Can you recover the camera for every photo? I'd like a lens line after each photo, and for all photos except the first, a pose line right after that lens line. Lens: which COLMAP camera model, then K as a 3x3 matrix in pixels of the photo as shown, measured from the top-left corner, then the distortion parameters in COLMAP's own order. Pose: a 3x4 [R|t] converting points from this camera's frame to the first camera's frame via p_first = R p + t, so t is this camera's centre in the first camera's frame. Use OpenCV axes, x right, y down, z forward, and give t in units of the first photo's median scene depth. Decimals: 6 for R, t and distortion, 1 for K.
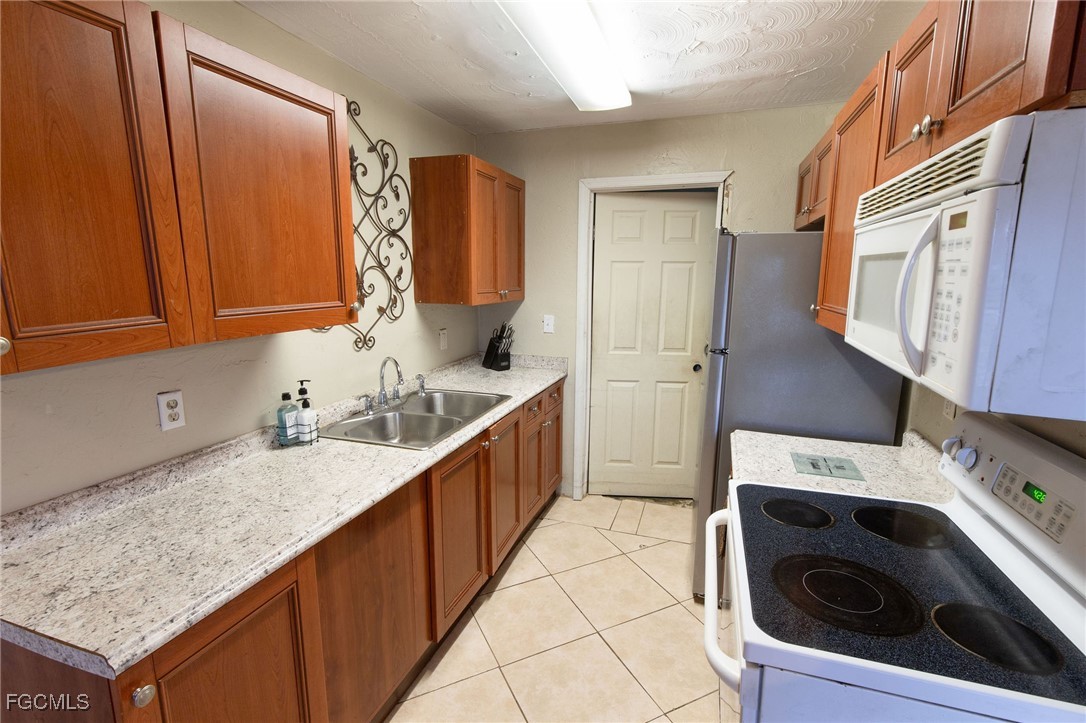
lens RADIAL K [[505.7, 0, 552.9], [0, 505.7, 359.9], [0, 0, 1]] dist [0.003016, -0.000191]
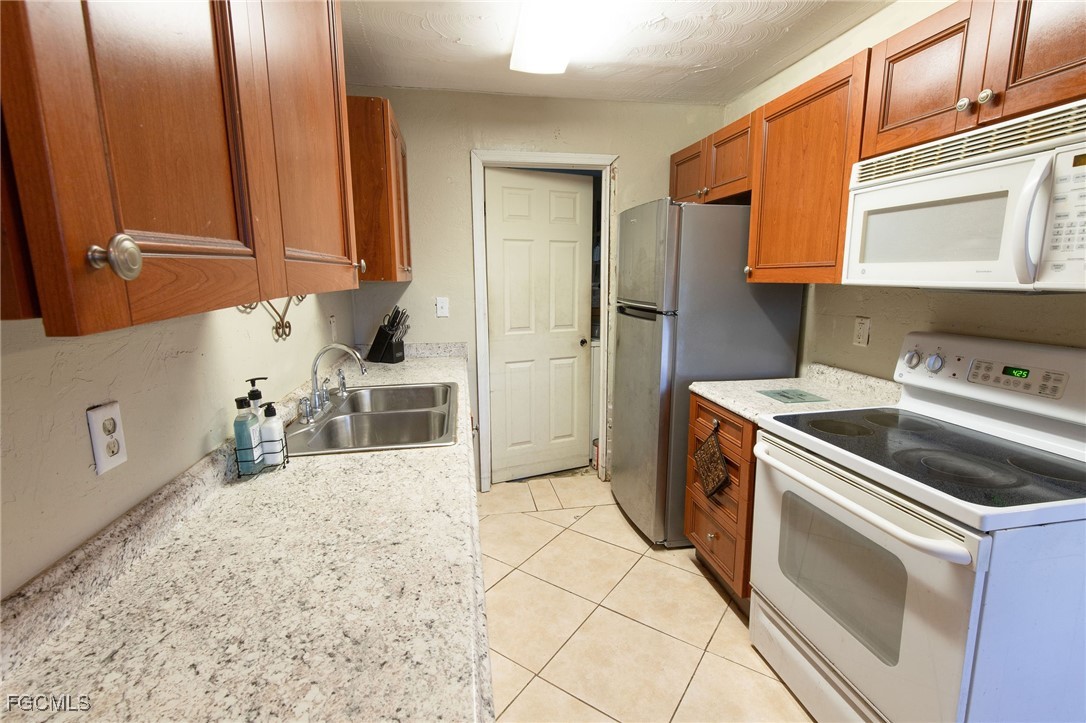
lens RADIAL K [[492.6, 0, 543.0], [0, 492.6, 361.5], [0, 0, 1]] dist [0.003861, -0.000124]
pose [[0.873441, -0.094631, 0.477645, -0.470366], [0.095190, 0.995191, 0.023098, 0.039092], [-0.477534, 0.025292, 0.878249, 0.222015]]
